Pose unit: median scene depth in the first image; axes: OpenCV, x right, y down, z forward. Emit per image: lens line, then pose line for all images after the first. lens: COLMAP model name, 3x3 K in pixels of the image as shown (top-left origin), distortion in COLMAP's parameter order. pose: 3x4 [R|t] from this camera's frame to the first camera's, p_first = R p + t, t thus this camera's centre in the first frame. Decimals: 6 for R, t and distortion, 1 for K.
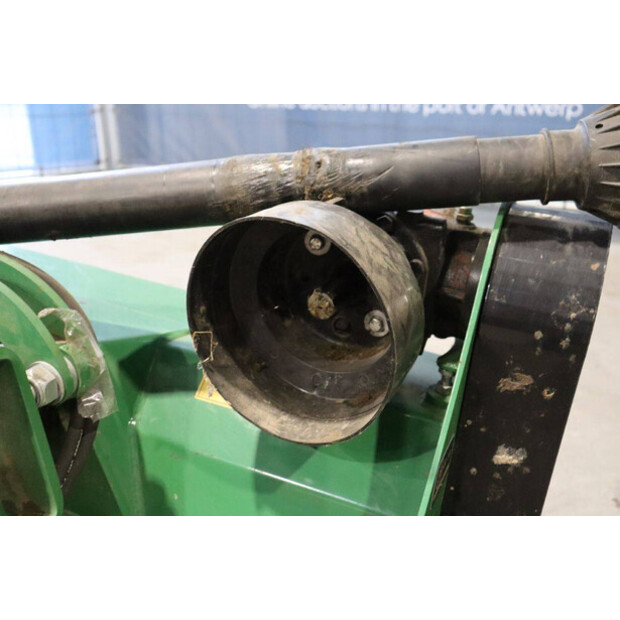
lens RADIAL K [[699.5, 0, 310.0], [0, 699.5, 310.0], [0, 0, 1]] dist [-0.003048, 0.009244]
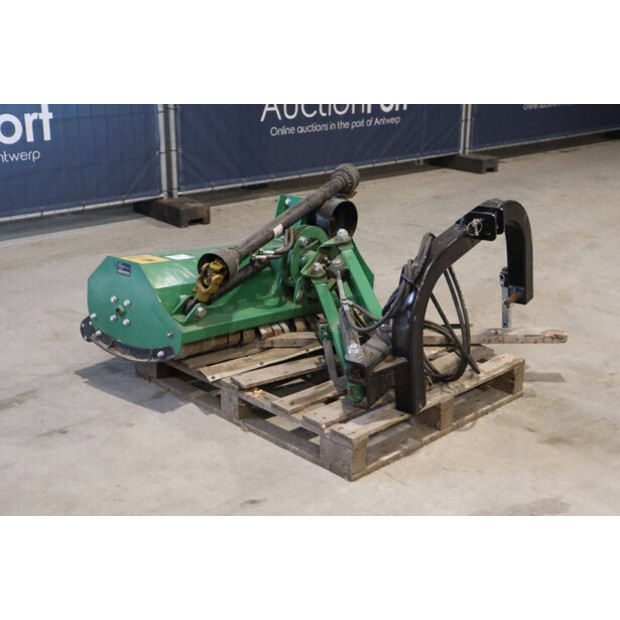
lens RADIAL K [[851.6, 0, 310.0], [0, 851.6, 310.0], [0, 0, 1]] dist [-0.011575, 0.446733]
pose [[0.266344, -0.299139, 0.916284, -5.478449], [0.308010, 0.927194, 0.213169, -0.715831], [-0.913340, 0.225448, 0.339091, -0.697371]]
